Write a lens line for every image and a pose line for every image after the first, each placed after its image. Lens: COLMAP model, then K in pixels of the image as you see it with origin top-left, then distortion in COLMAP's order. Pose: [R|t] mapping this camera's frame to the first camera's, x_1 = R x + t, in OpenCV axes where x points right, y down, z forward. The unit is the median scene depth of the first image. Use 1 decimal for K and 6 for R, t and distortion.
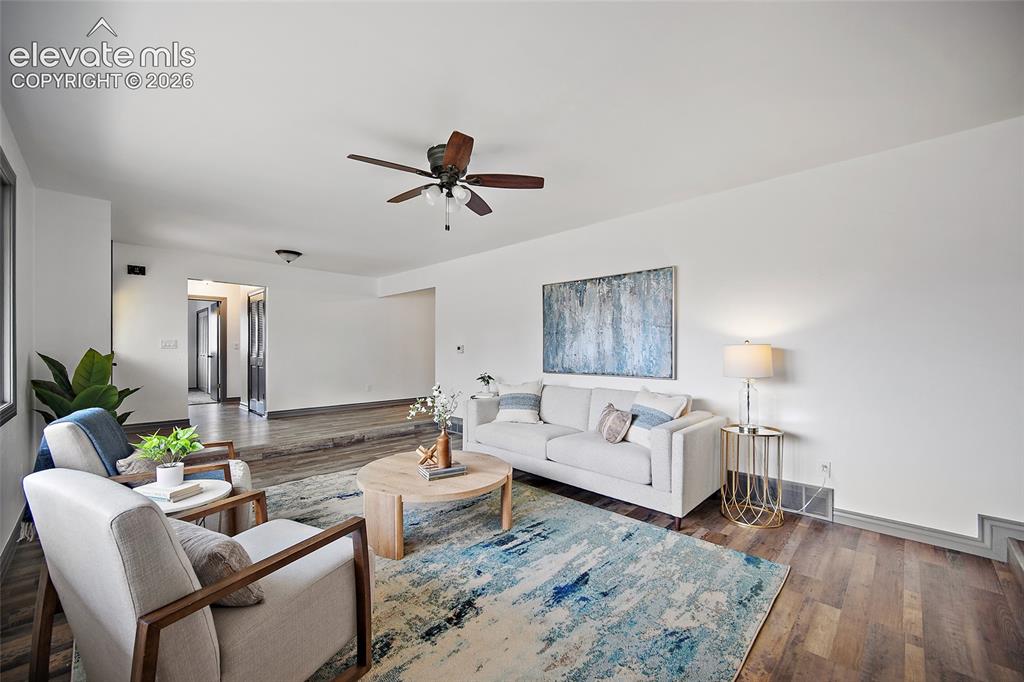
lens RADIAL K [[403.8, 0, 506.6], [0, 403.8, 348.0], [0, 0, 1]] dist [0.000476, 0.000234]
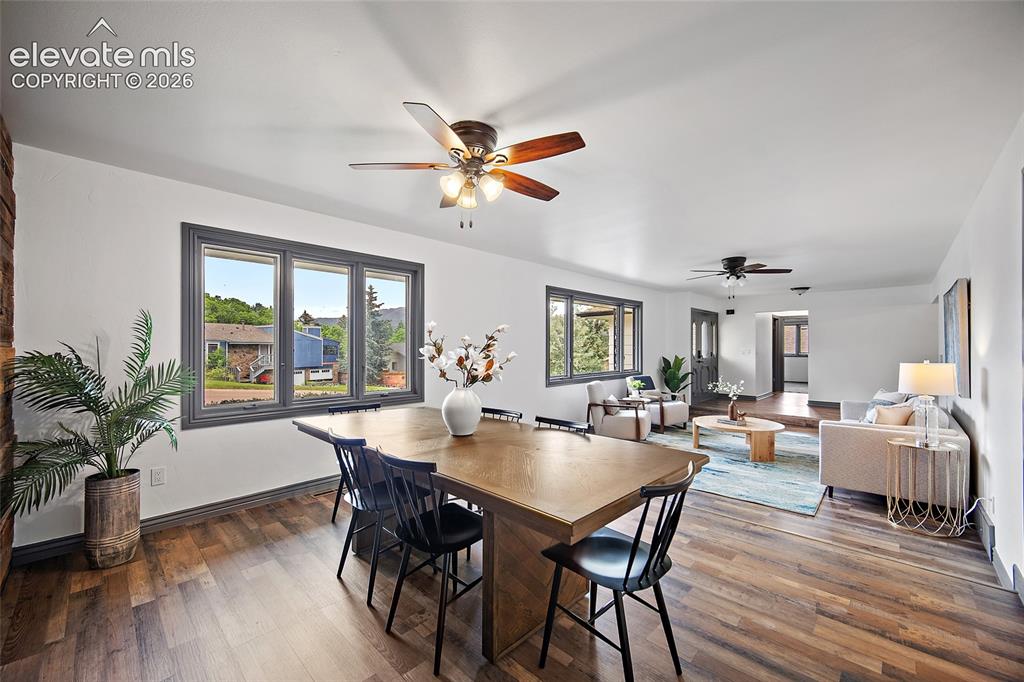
lens RADIAL K [[403.8, 0, 510.7], [0, 403.8, 344.4], [0, 0, 1]] dist [0.000476, 0.000234]
pose [[0.015577, -0.008399, -0.999843, 1.390348], [0.001399, 0.999964, -0.008378, -0.042413], [0.999878, -0.001269, 0.015588, -0.075019]]
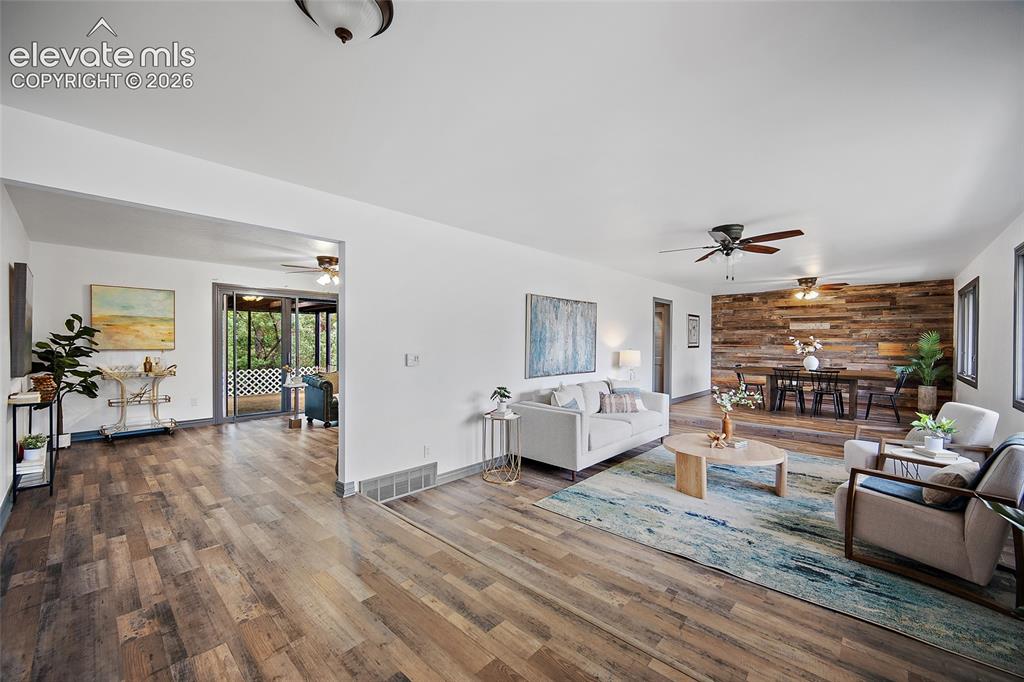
lens RADIAL K [[403.8, 0, 512.0], [0, 403.8, 344.2], [0, 0, 1]] dist [0.000476, 0.000234]
pose [[-0.030542, -0.010112, 0.999482, -1.257416], [-0.006881, 0.999927, 0.009906, -0.049593], [-0.999510, -0.006575, -0.030610, 1.438621]]
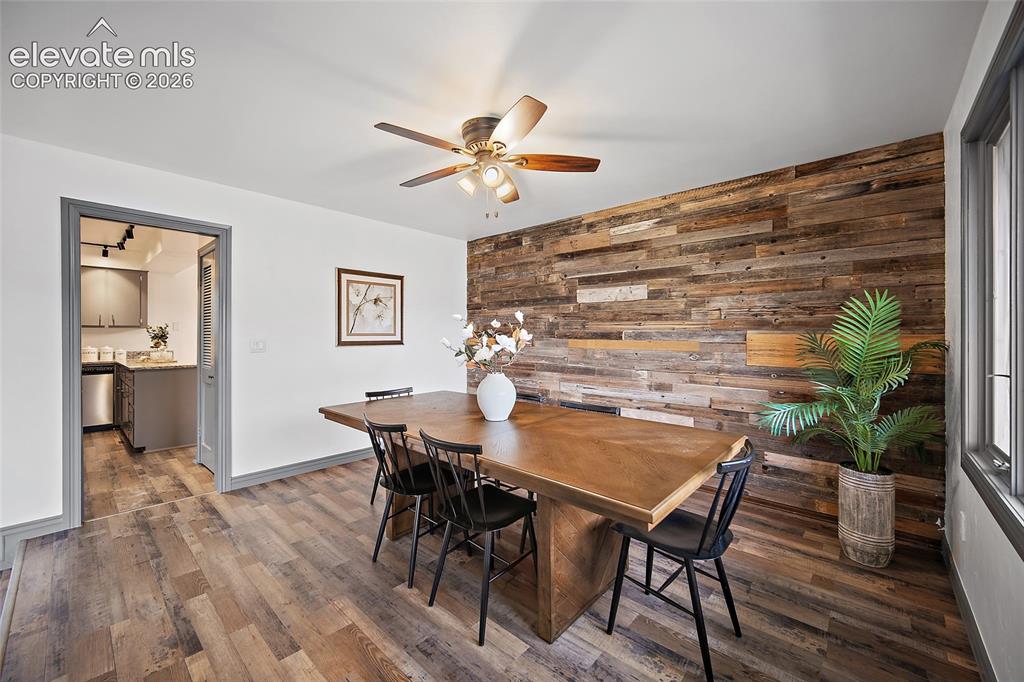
lens RADIAL K [[403.8, 0, 507.4], [0, 403.8, 333.5], [0, 0, 1]] dist [0.000476, 0.000234]
pose [[-0.036944, 0.003558, 0.999311, 0.099465], [-0.004172, 0.999984, -0.003715, -0.040809], [-0.999309, -0.004306, -0.036928, -0.133658]]
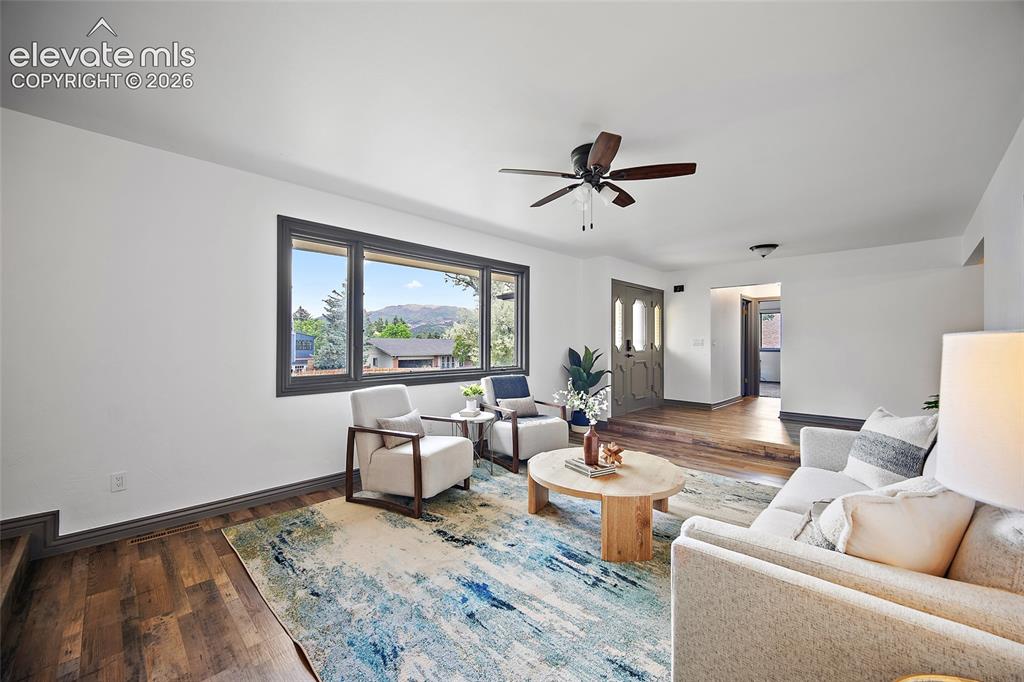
lens RADIAL K [[403.8, 0, 512.4], [0, 403.8, 340.8], [0, 0, 1]] dist [0.000476, 0.000234]
pose [[0.006065, -0.009066, -0.999941, 0.669557], [-0.001592, 0.999958, -0.009076, -0.002228], [0.999980, 0.001647, 0.006050, 0.626392]]
